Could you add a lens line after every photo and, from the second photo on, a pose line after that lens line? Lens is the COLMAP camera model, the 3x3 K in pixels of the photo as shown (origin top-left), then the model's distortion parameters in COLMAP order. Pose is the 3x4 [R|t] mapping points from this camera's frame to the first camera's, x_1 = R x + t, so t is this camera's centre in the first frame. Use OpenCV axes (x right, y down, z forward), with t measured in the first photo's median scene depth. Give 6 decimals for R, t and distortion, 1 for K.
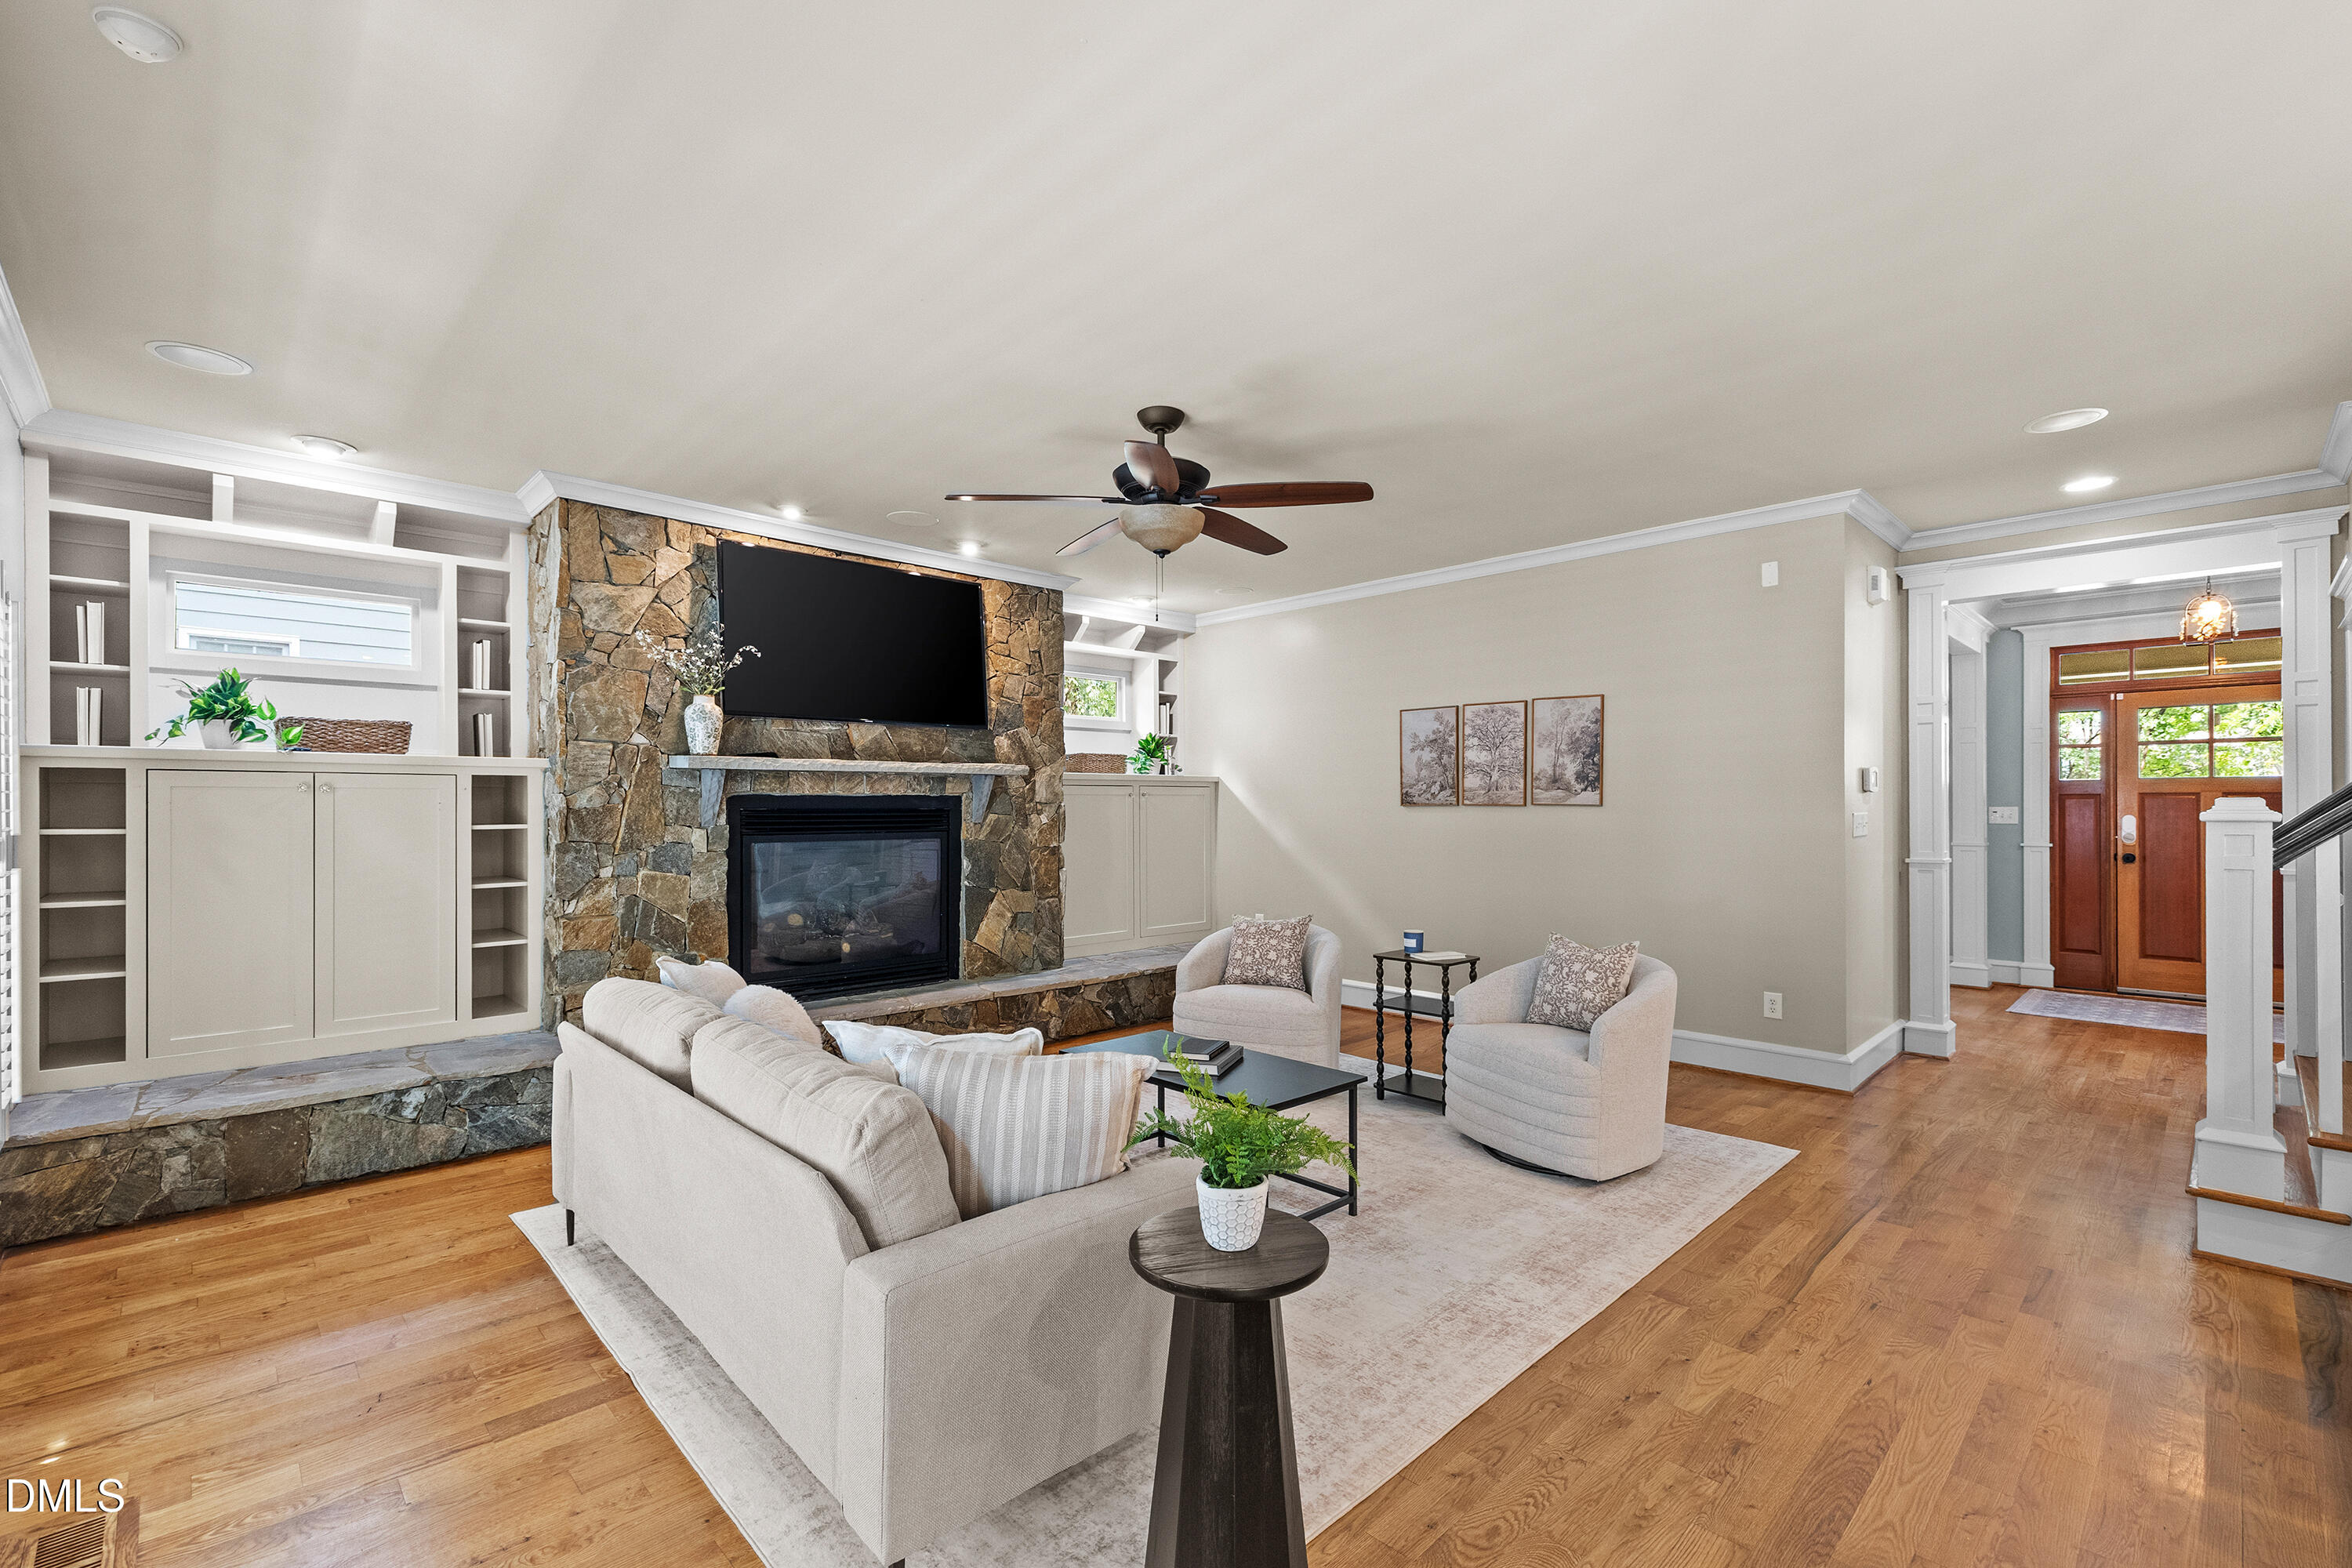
lens RADIAL K [[994.0, 0, 1185.7], [0, 994.0, 801.2], [0, 0, 1]] dist [-0.002045, -0.000280]
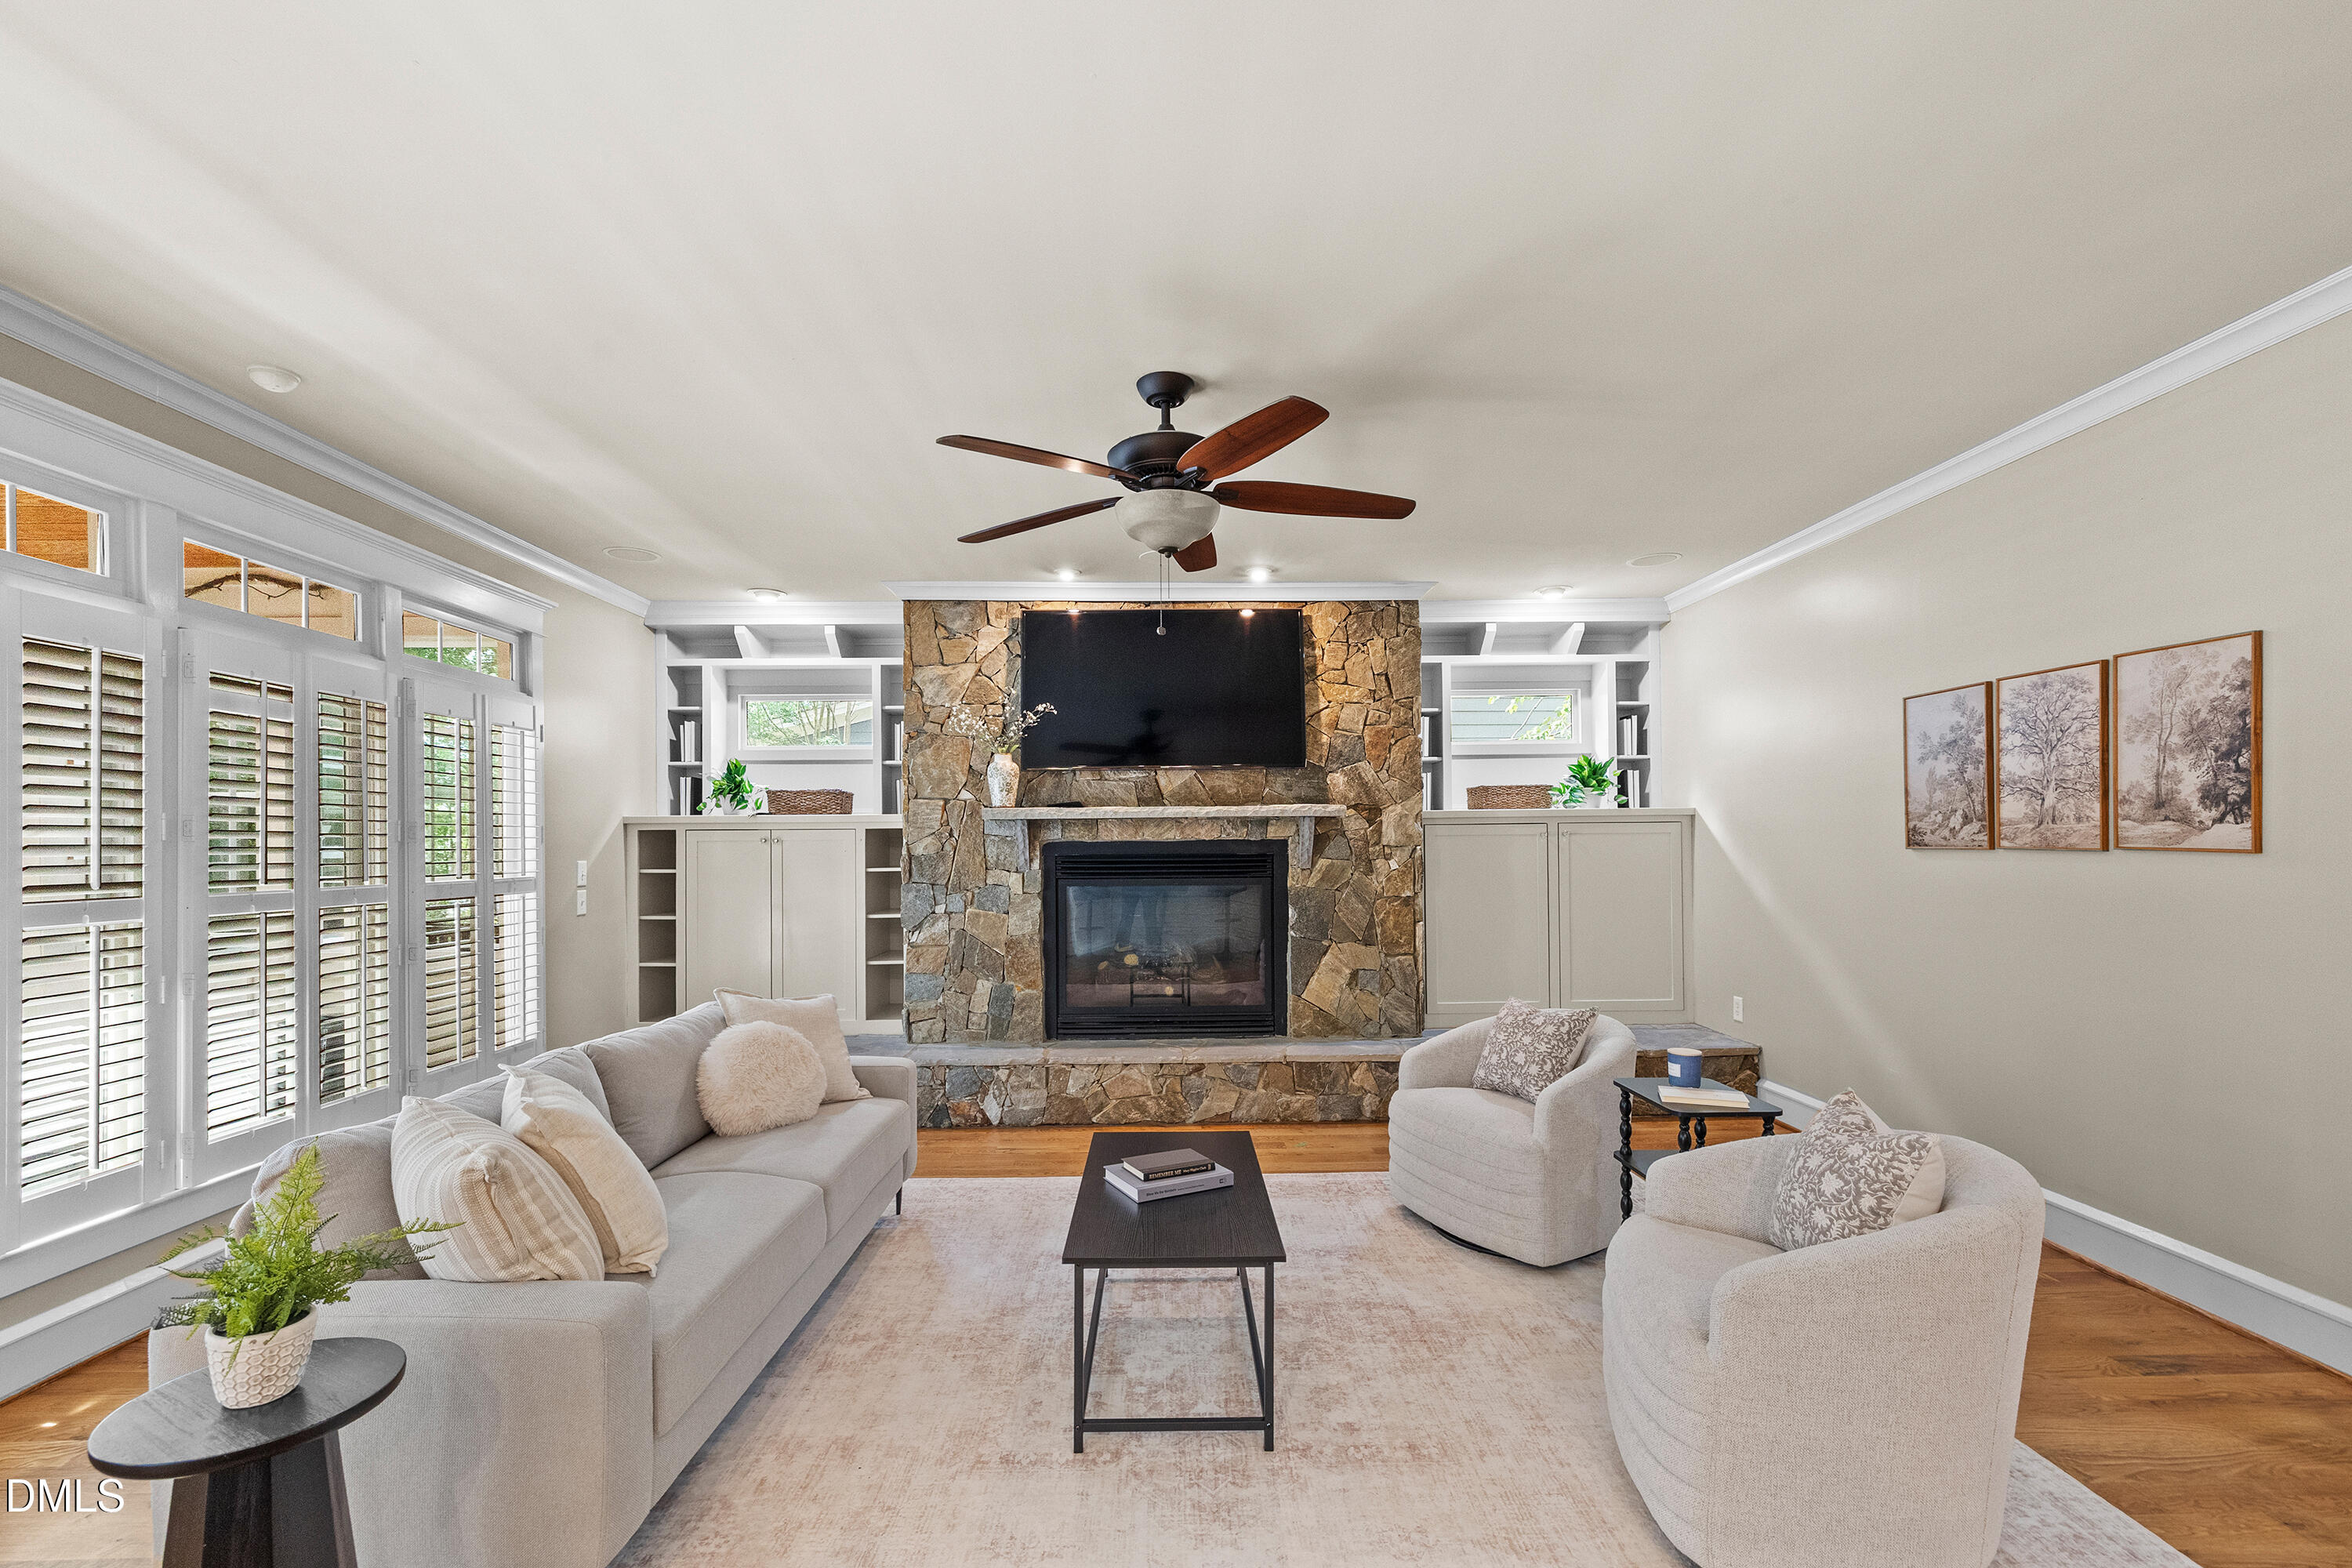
lens RADIAL K [[994.0, 0, 1195.7], [0, 994.0, 830.0], [0, 0, 1]] dist [-0.002045, -0.000280]
pose [[0.740311, -0.013200, -0.672134, 0.355876], [0.009745, 0.999913, -0.008904, -0.007177], [0.672193, 0.000042, 0.740376, 0.264838]]
